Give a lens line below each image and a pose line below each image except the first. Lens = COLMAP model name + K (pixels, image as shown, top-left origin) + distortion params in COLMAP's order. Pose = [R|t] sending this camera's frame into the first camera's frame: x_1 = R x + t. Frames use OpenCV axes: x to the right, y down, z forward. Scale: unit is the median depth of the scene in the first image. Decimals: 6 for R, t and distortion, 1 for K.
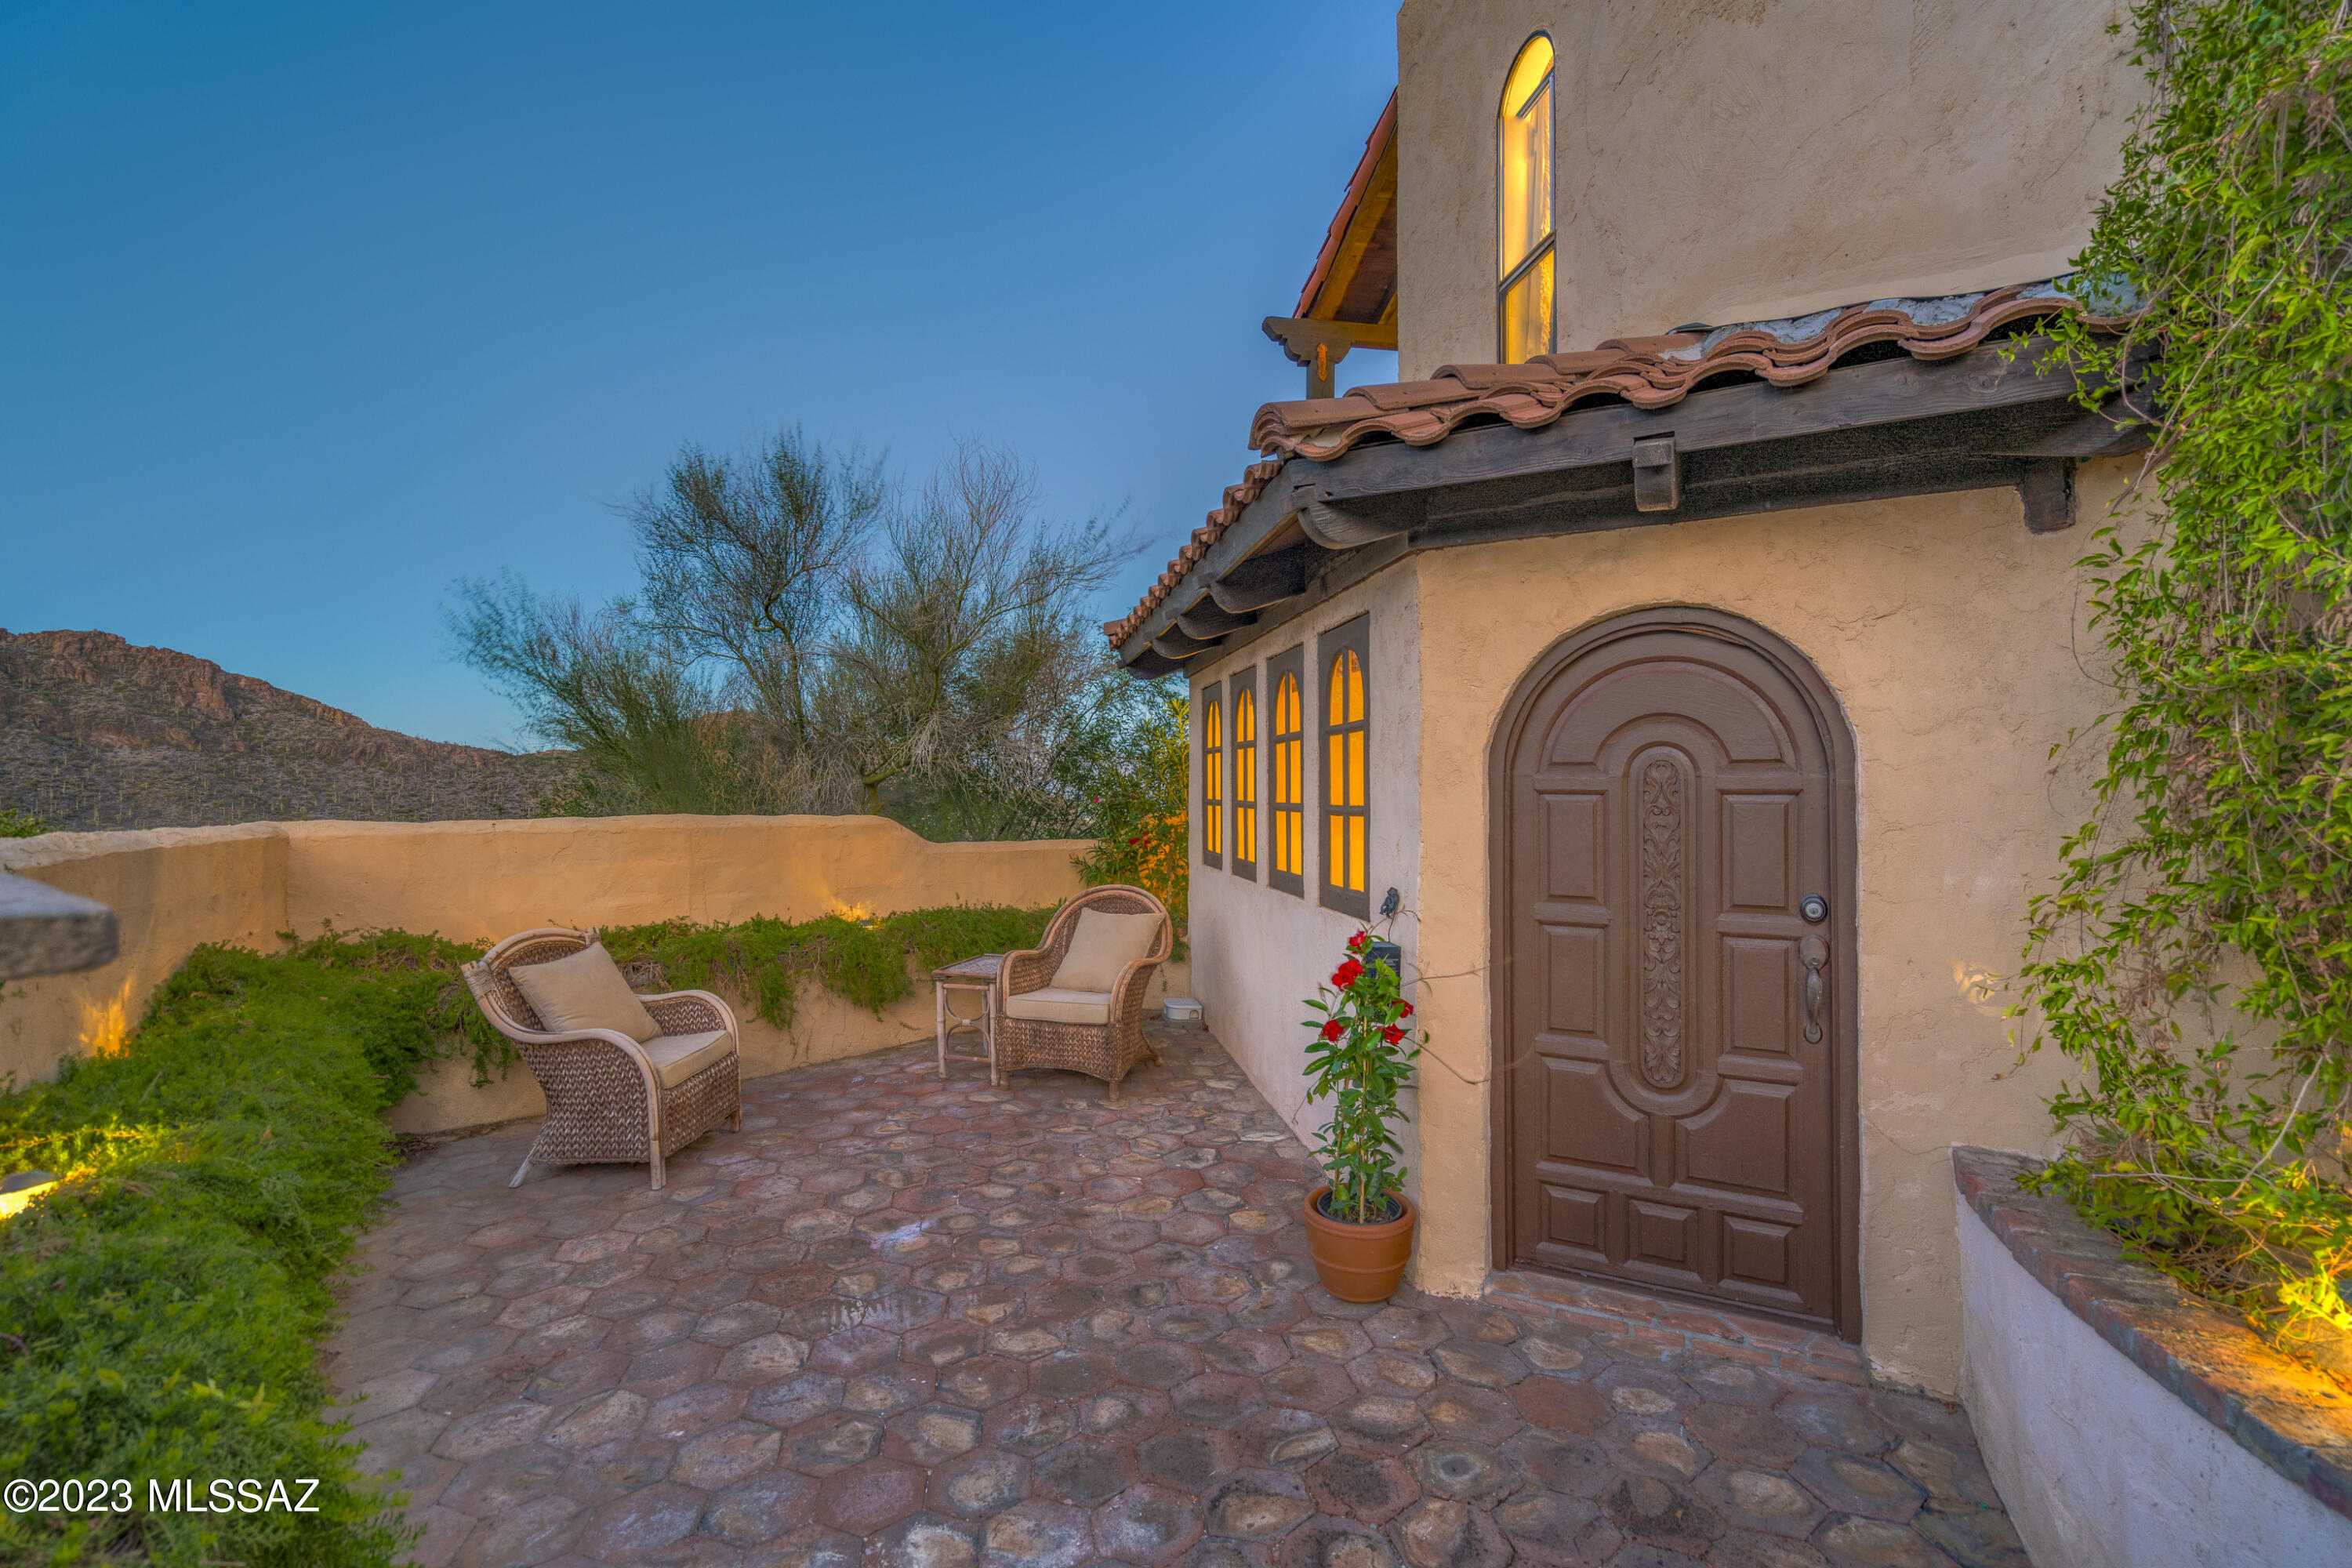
lens RADIAL K [[1040.2, 0, 1178.0], [0, 1040.2, 801.8], [0, 0, 1]] dist [-0.002338, 0.000540]
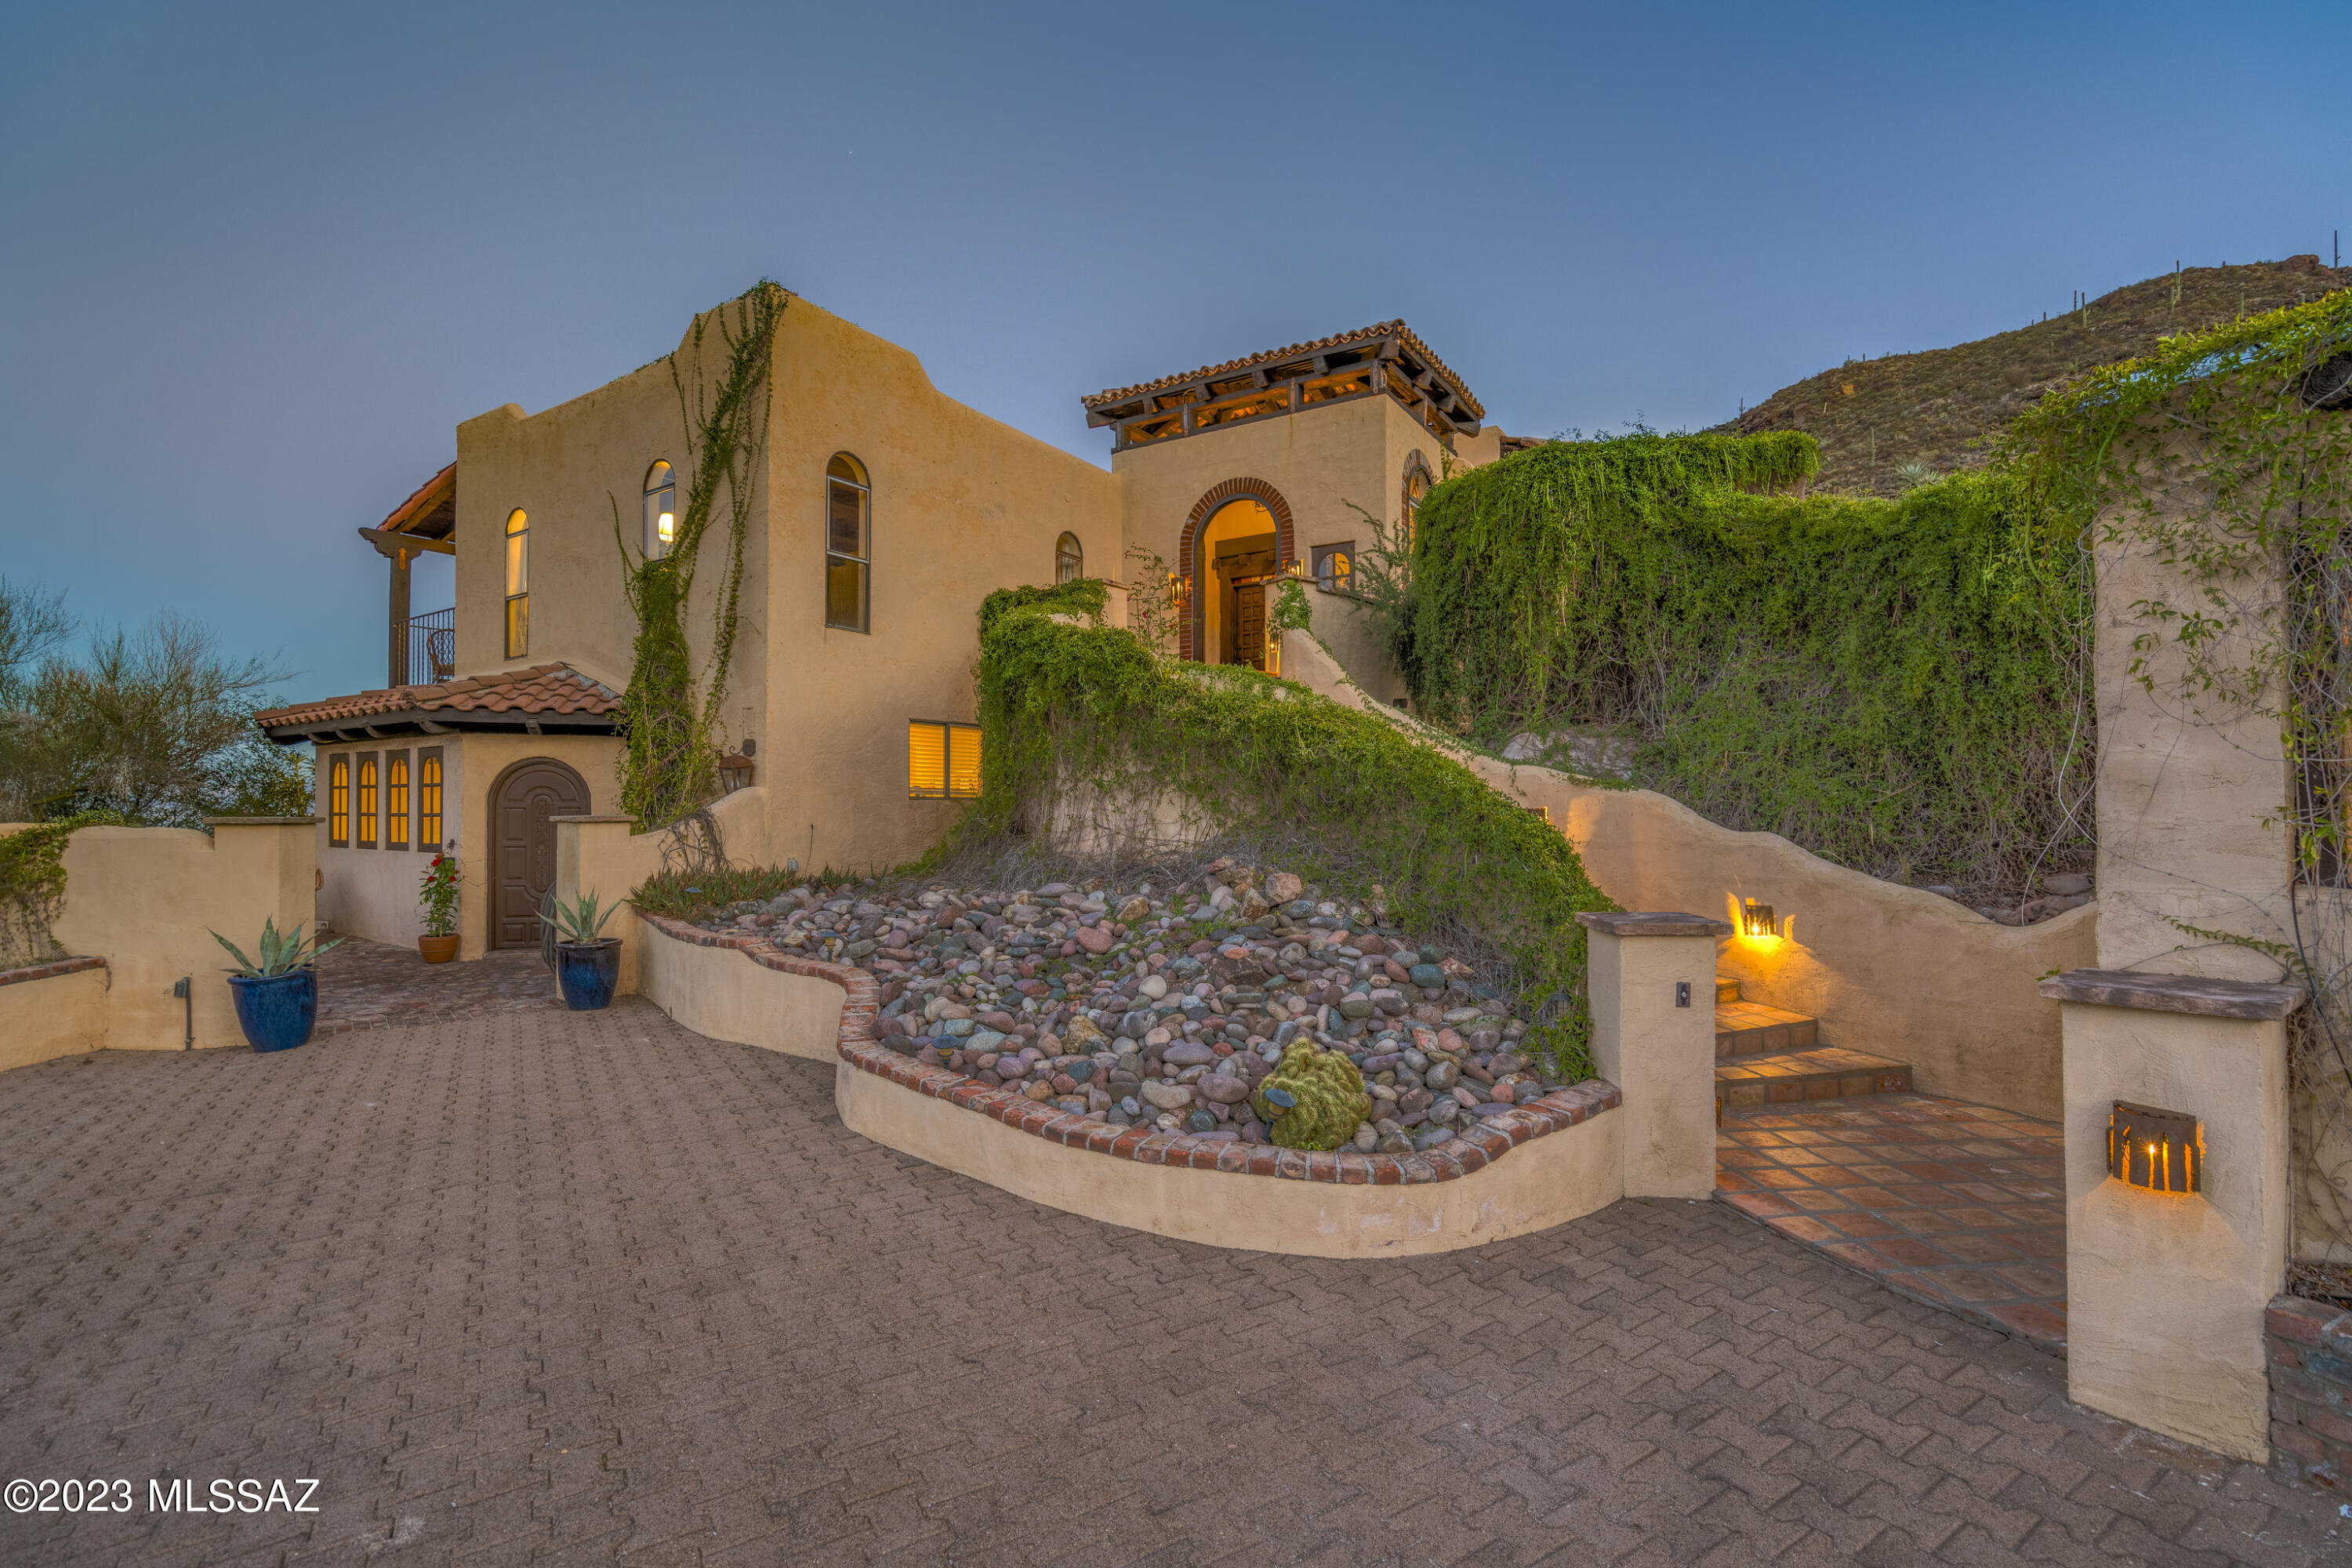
lens RADIAL K [[1040.2, 0, 1178.0], [0, 1040.2, 801.8], [0, 0, 1]] dist [-0.002338, 0.000540]
pose [[0.679351, 0.014404, 0.733672, -0.508745], [0.003117, 0.999742, -0.022514, 0.040672], [-0.733807, 0.017582, 0.679131, -2.291534]]
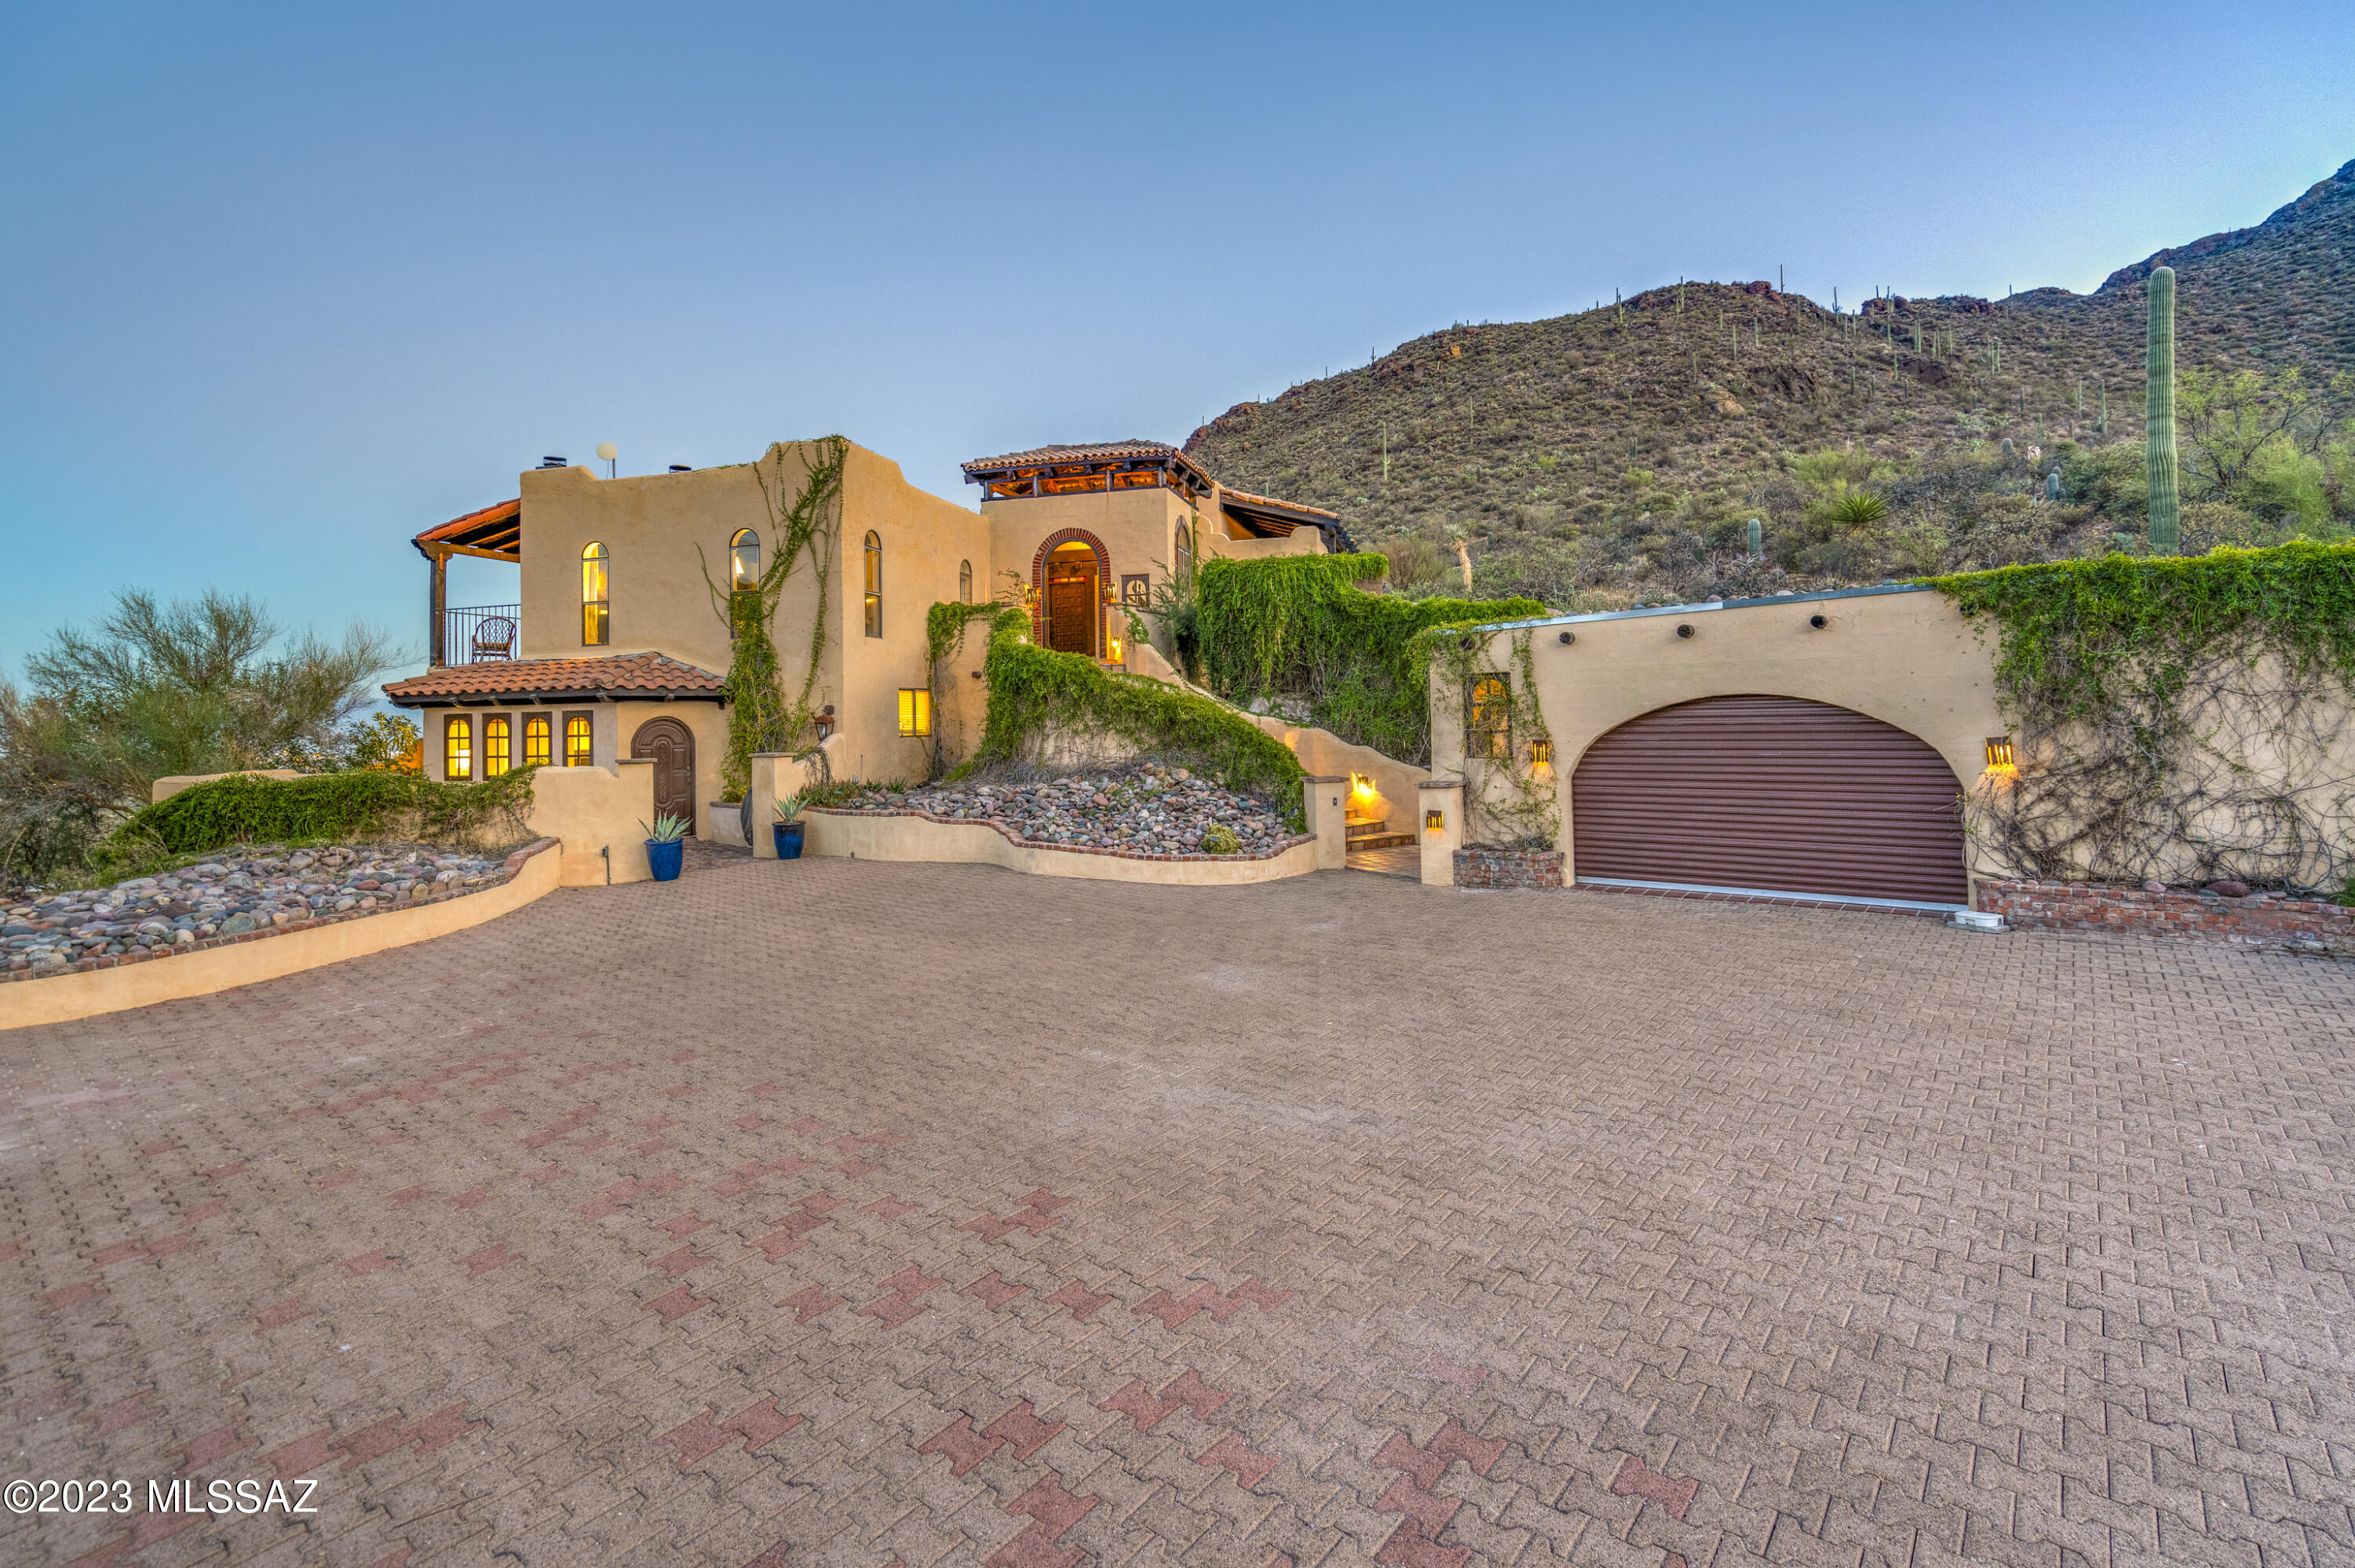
lens RADIAL K [[1059.1, 0, 1178.4], [0, 1059.1, 723.8], [0, 0, 1]] dist [-0.000479, 0.000084]
pose [[0.423797, -0.000844, 0.905757, -2.626282], [0.028313, 0.999523, -0.012316, -0.000591], [-0.905315, 0.030864, 0.423619, -2.926127]]
